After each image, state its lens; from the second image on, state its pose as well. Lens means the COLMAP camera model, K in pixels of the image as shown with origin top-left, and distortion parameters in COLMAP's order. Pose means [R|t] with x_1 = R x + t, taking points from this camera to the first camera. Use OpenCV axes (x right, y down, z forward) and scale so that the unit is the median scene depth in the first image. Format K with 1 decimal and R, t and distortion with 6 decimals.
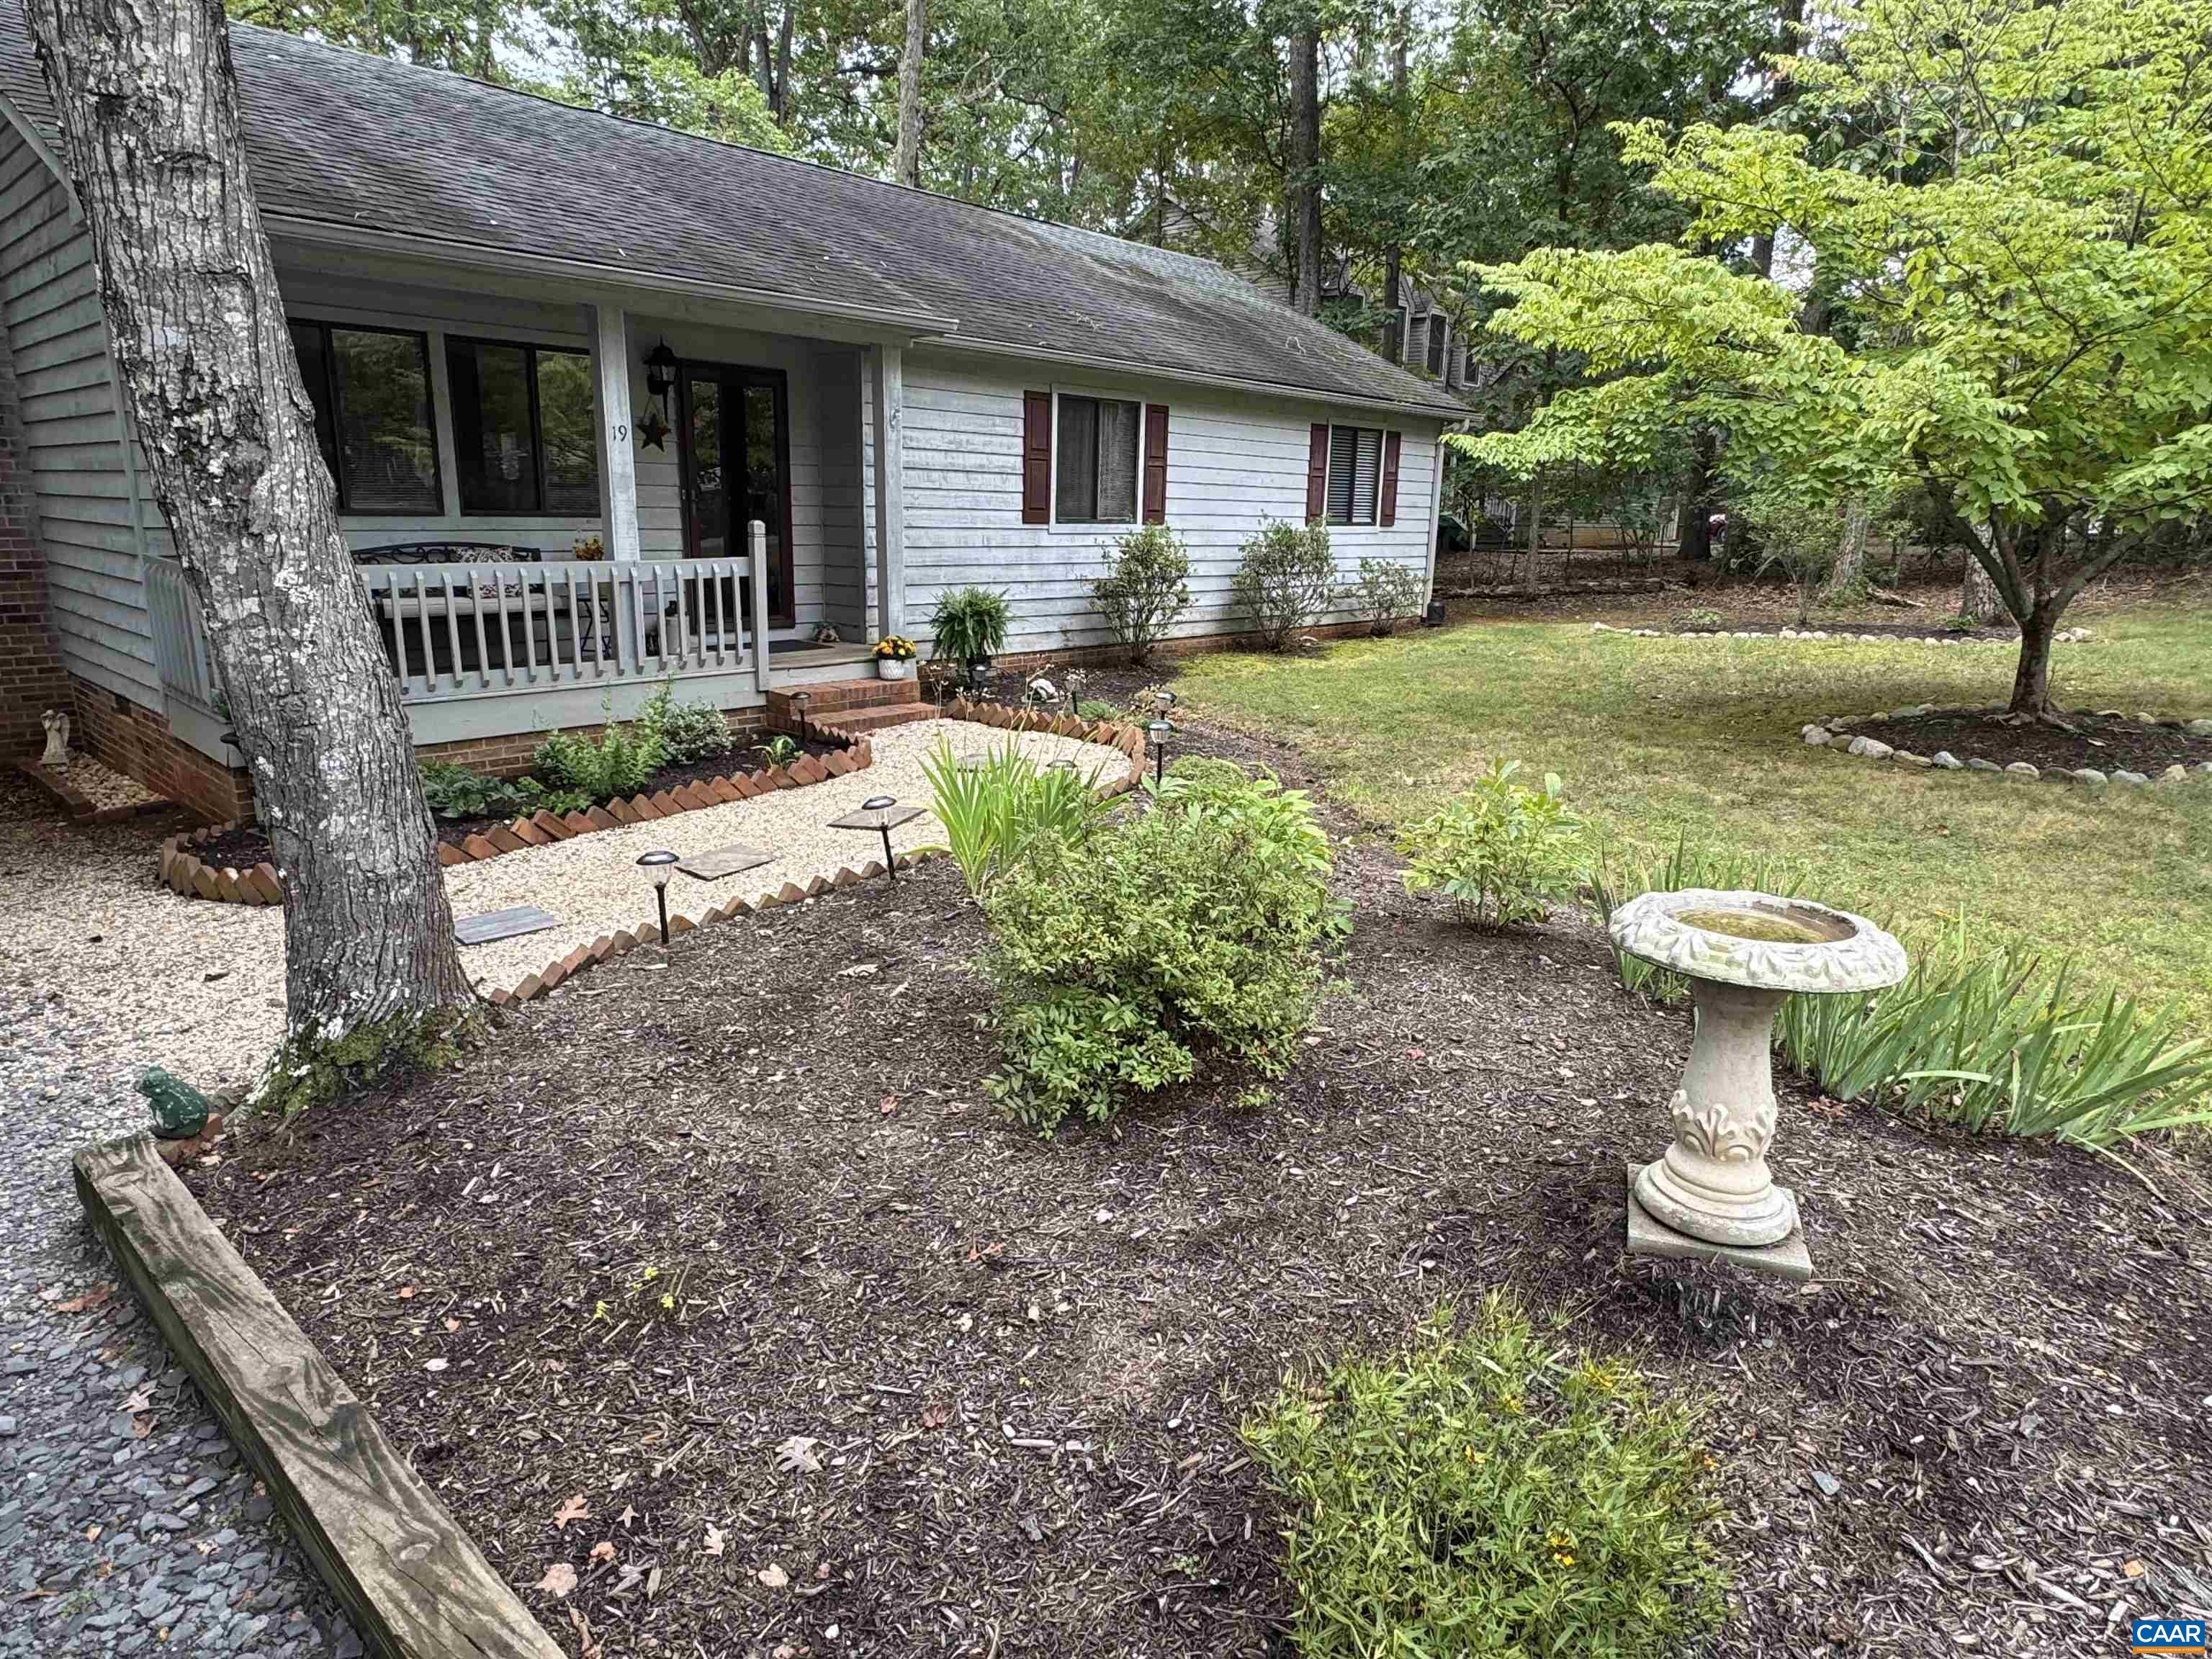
lens RADIAL K [[1268.7, 0, 1106.3], [0, 1268.7, 826.3], [0, 0, 1]] dist [0.002445, -0.002183]
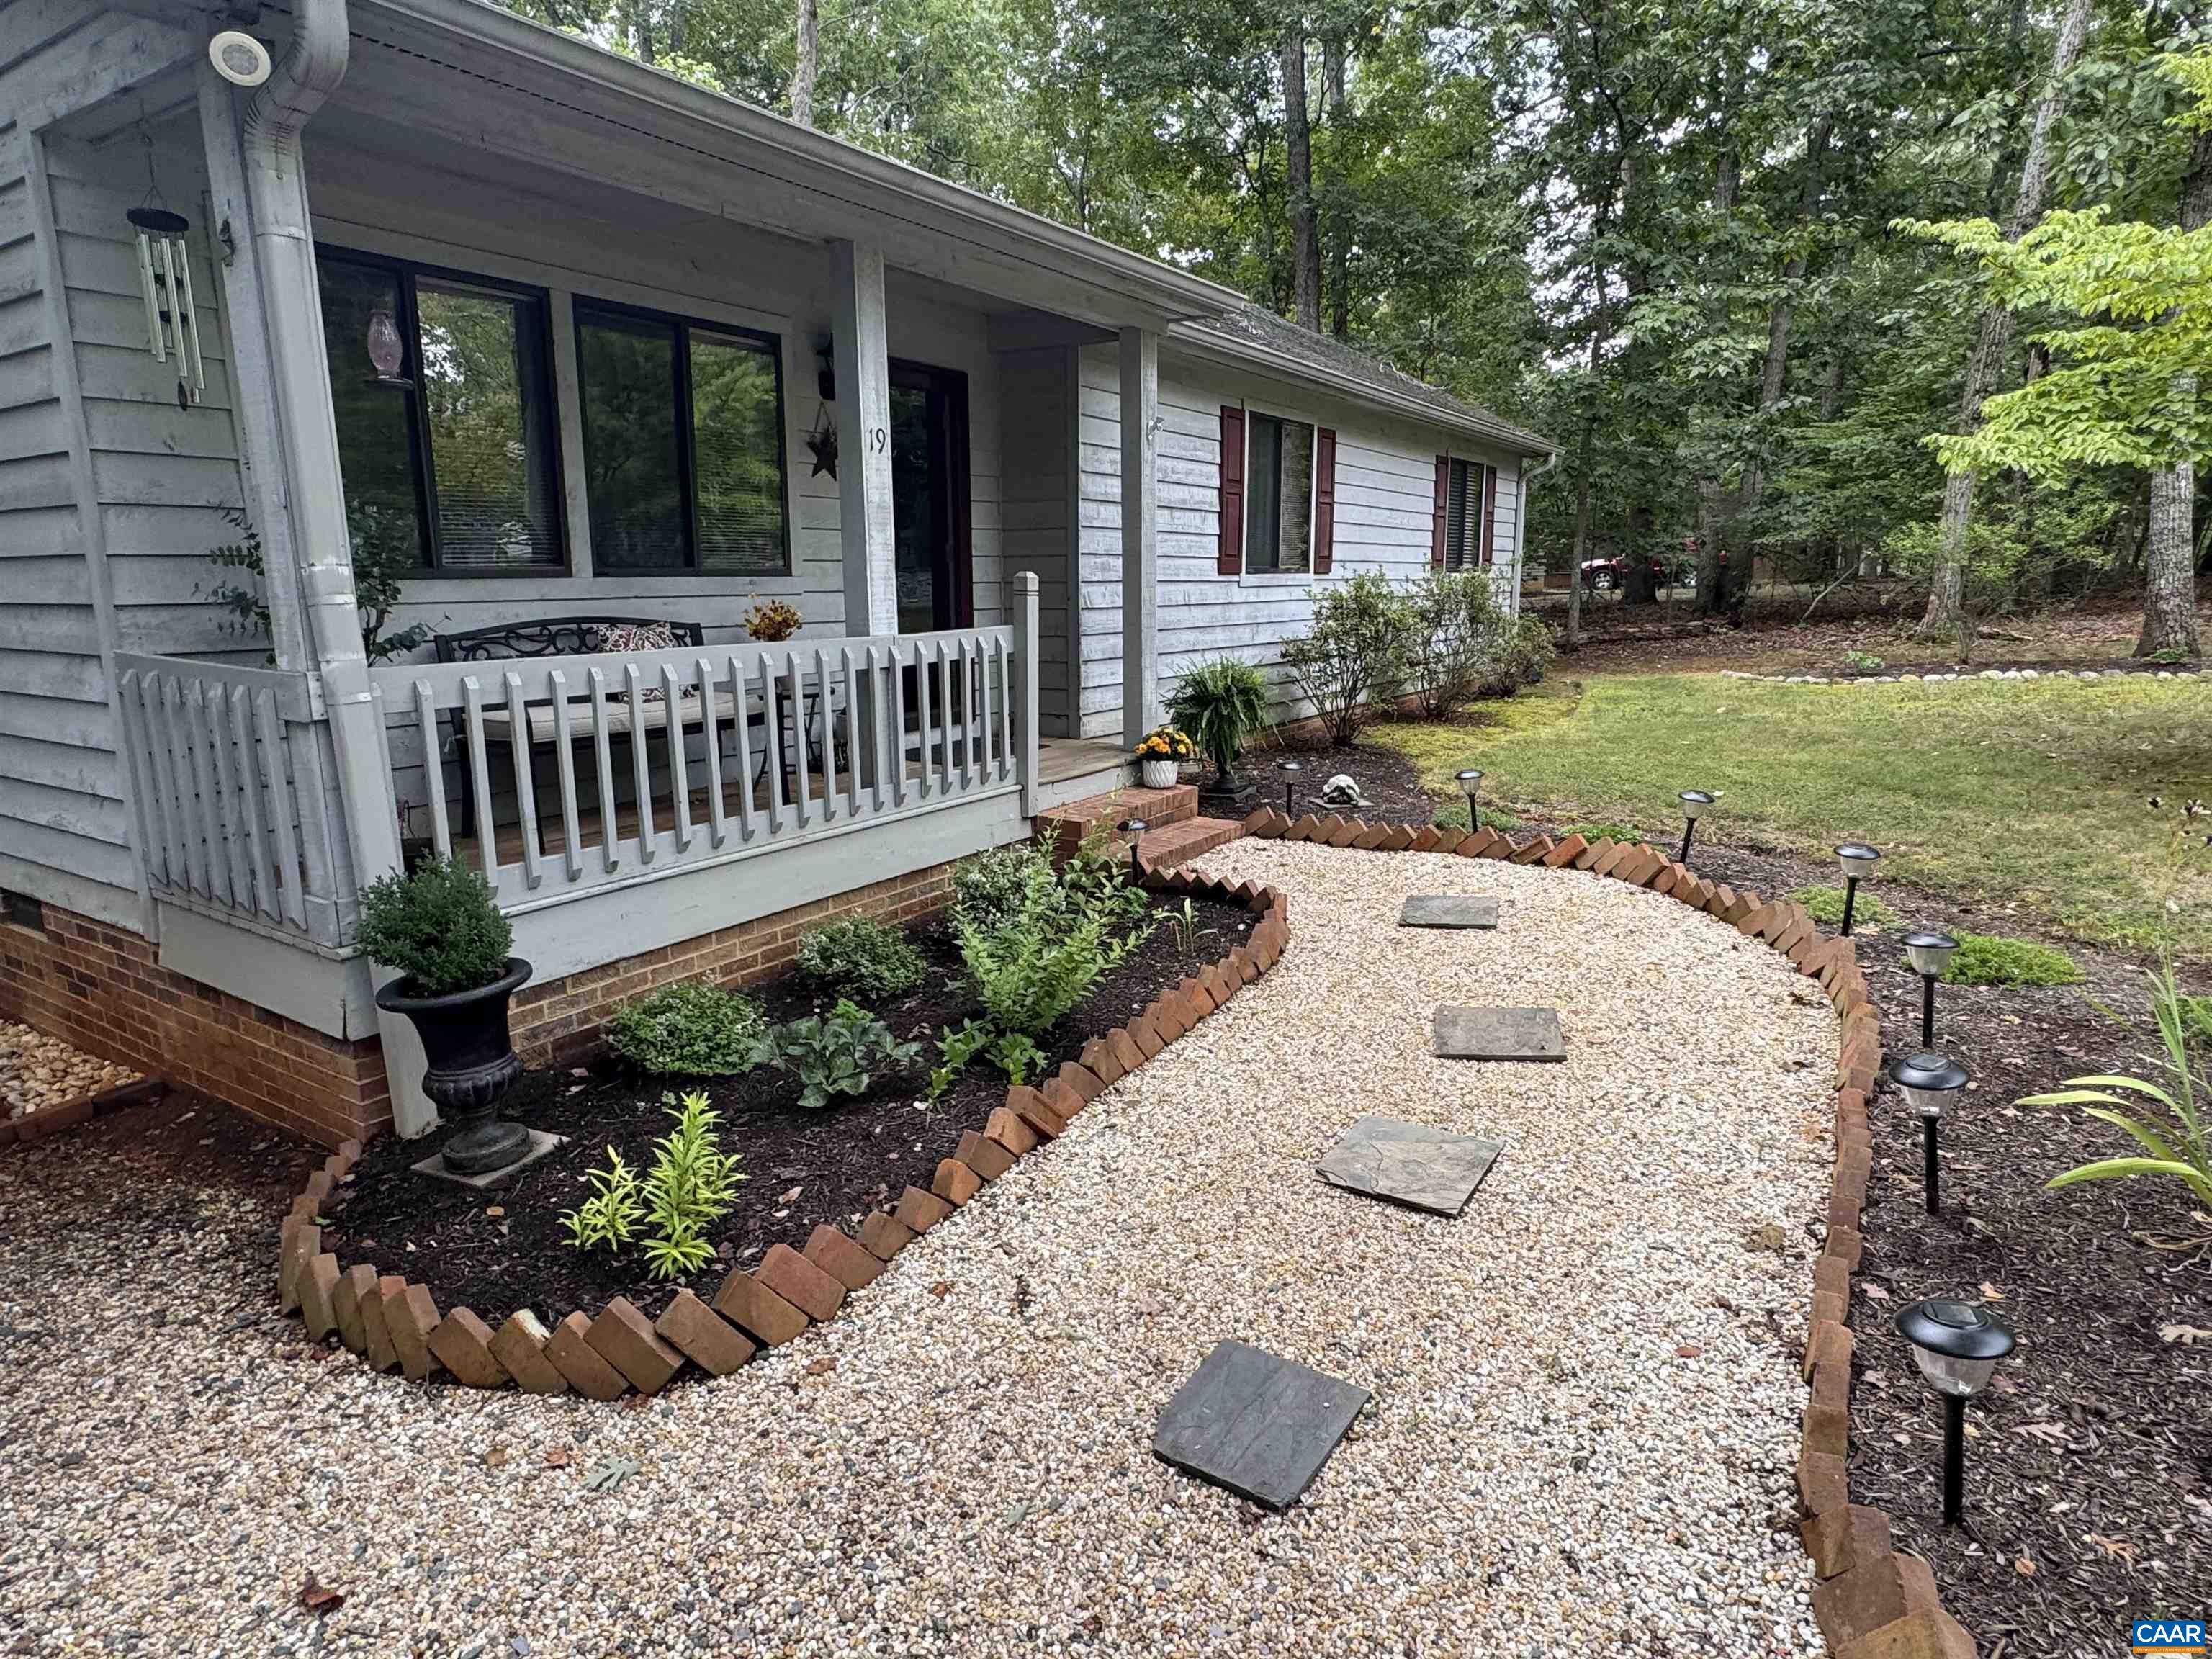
lens RADIAL K [[1268.7, 0, 1104.4], [0, 1268.7, 834.5], [0, 0, 1]] dist [0.002445, -0.002183]
pose [[0.986492, -0.061140, 0.151974, -0.347040], [0.067748, 0.996952, -0.038686, -0.069843], [-0.149146, 0.048459, 0.987627, 0.321832]]
